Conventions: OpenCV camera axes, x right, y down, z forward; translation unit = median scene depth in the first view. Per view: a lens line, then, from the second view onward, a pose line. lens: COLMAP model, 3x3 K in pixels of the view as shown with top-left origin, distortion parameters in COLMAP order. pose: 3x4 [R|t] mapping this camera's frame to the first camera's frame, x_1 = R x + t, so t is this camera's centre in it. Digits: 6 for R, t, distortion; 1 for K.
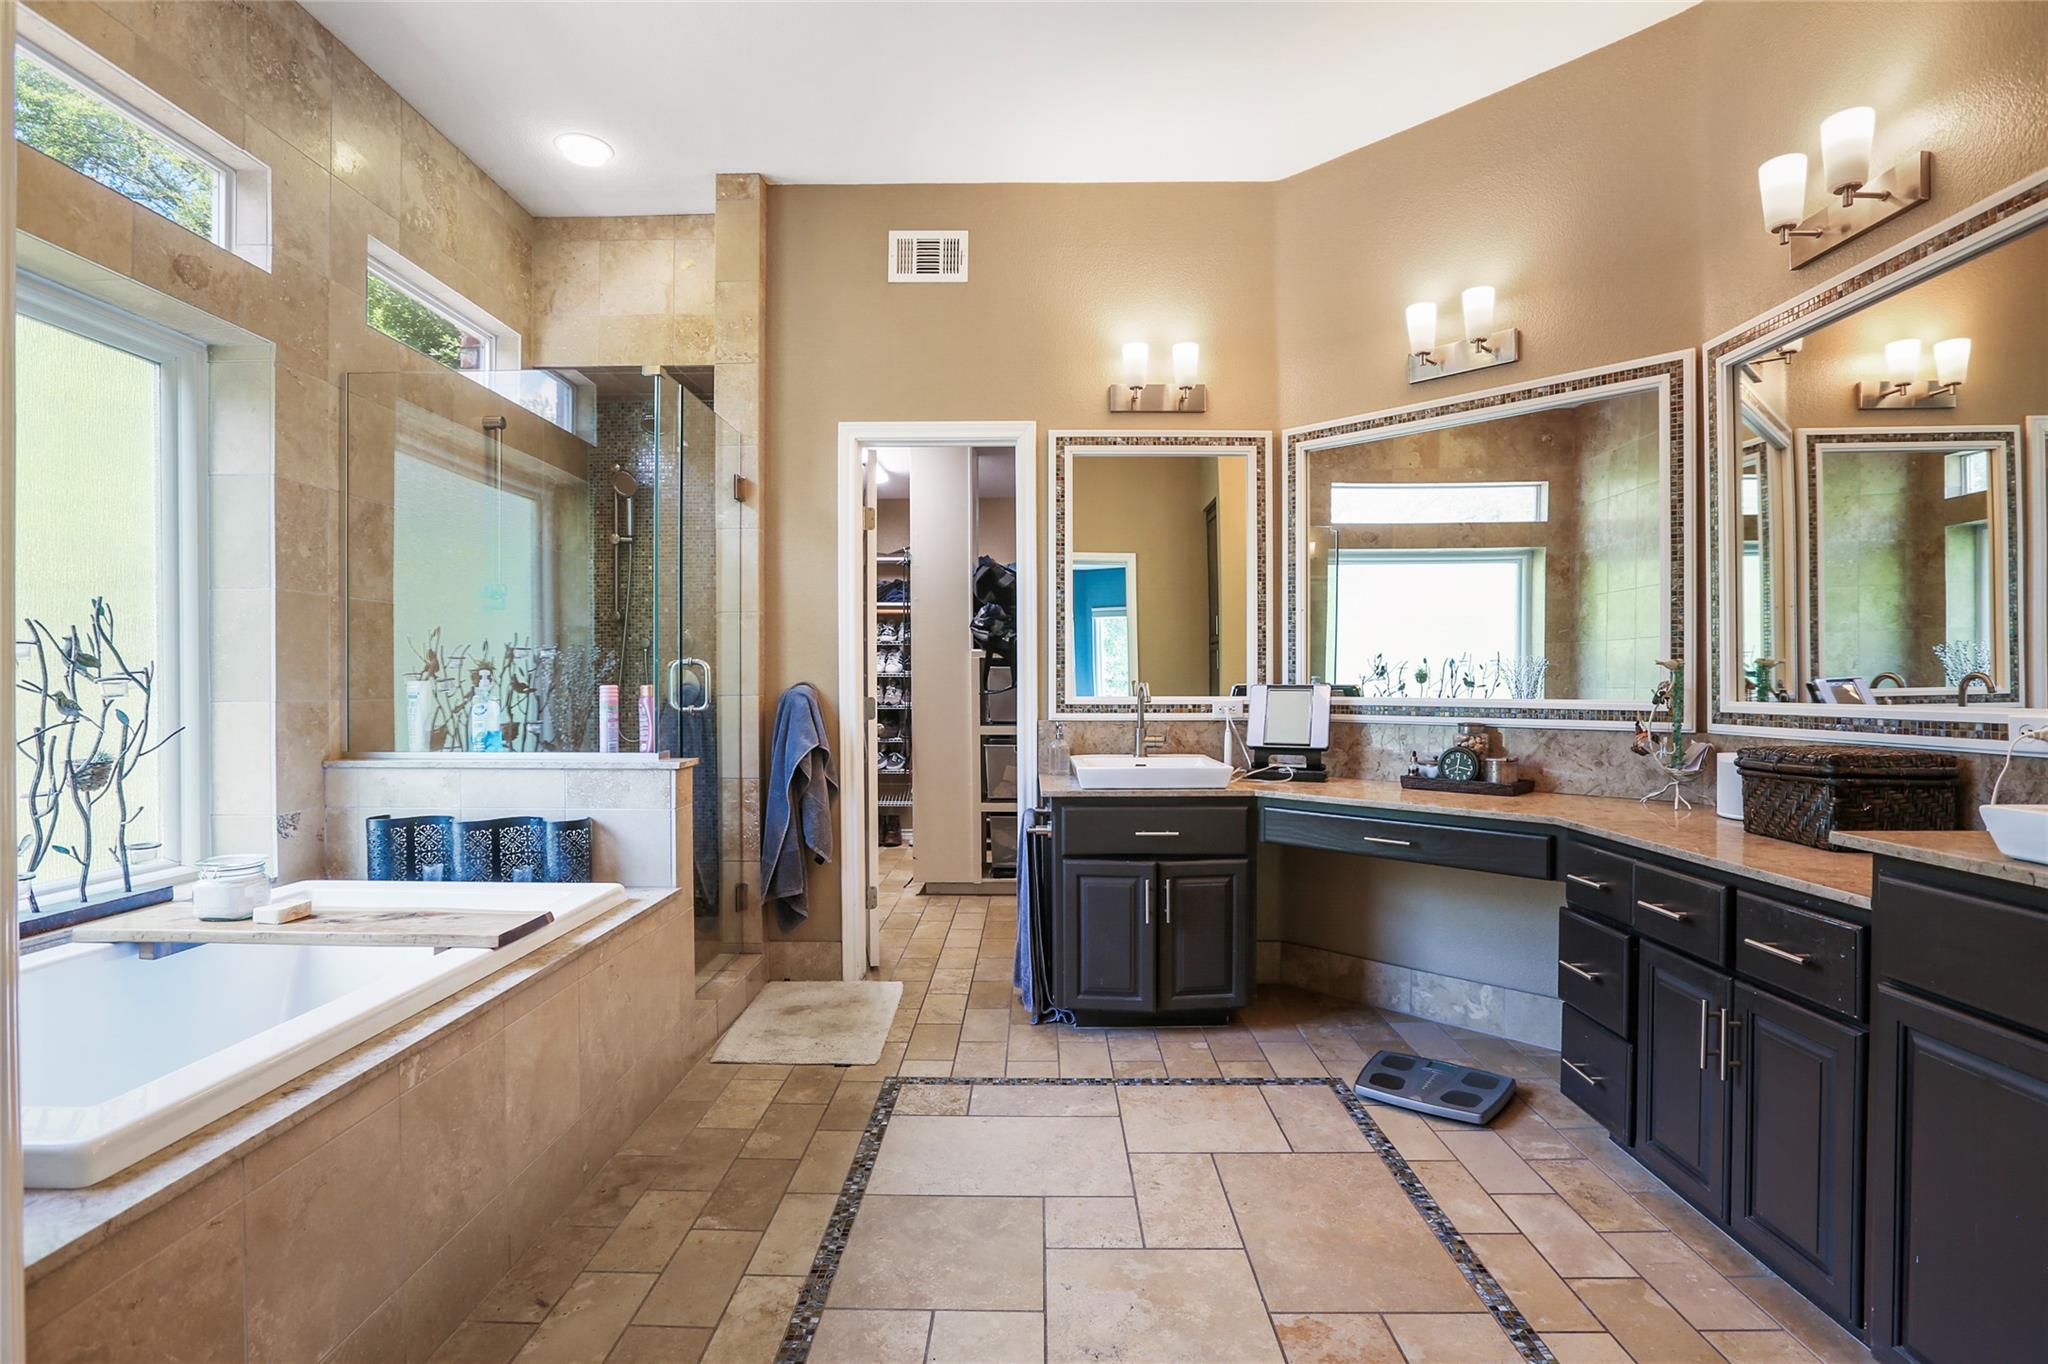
lens RADIAL K [[982.8, 0, 1024.8], [0, 982.8, 688.2], [0, 0, 1]] dist [-0.046759, 0.017748]
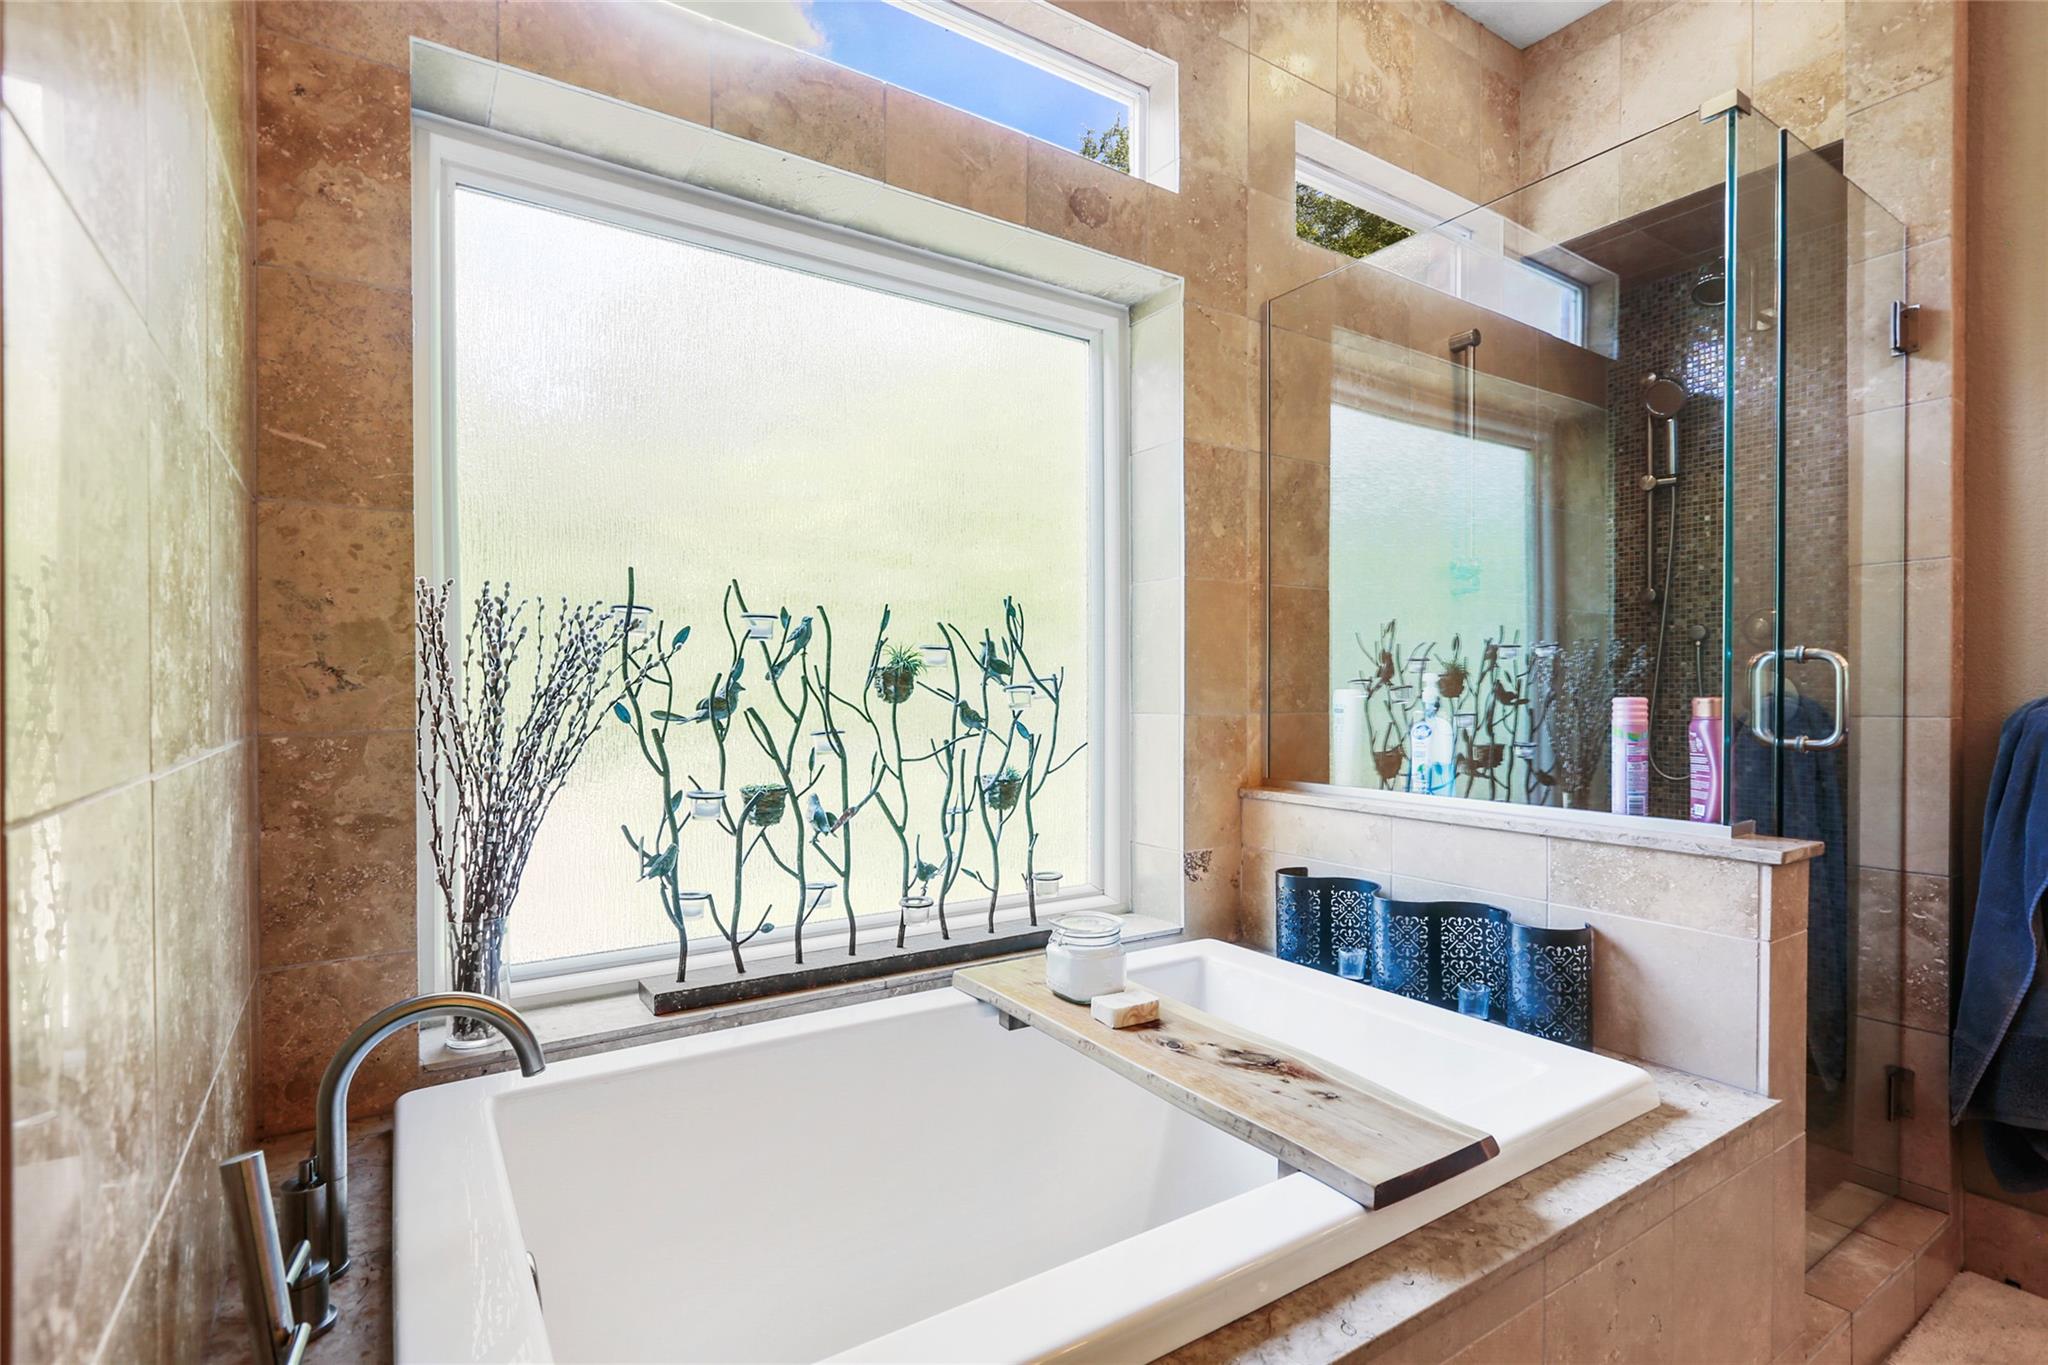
lens RADIAL K [[970.6, 0, 1022.5], [0, 970.6, 697.7], [0, 0, 1]] dist [-0.000161, 0.000073]
pose [[0.562732, 0.007438, -0.826606, -0.156780], [-0.006139, 0.999970, 0.004819, -0.003236], [0.826617, 0.002362, 0.562760, 0.386457]]
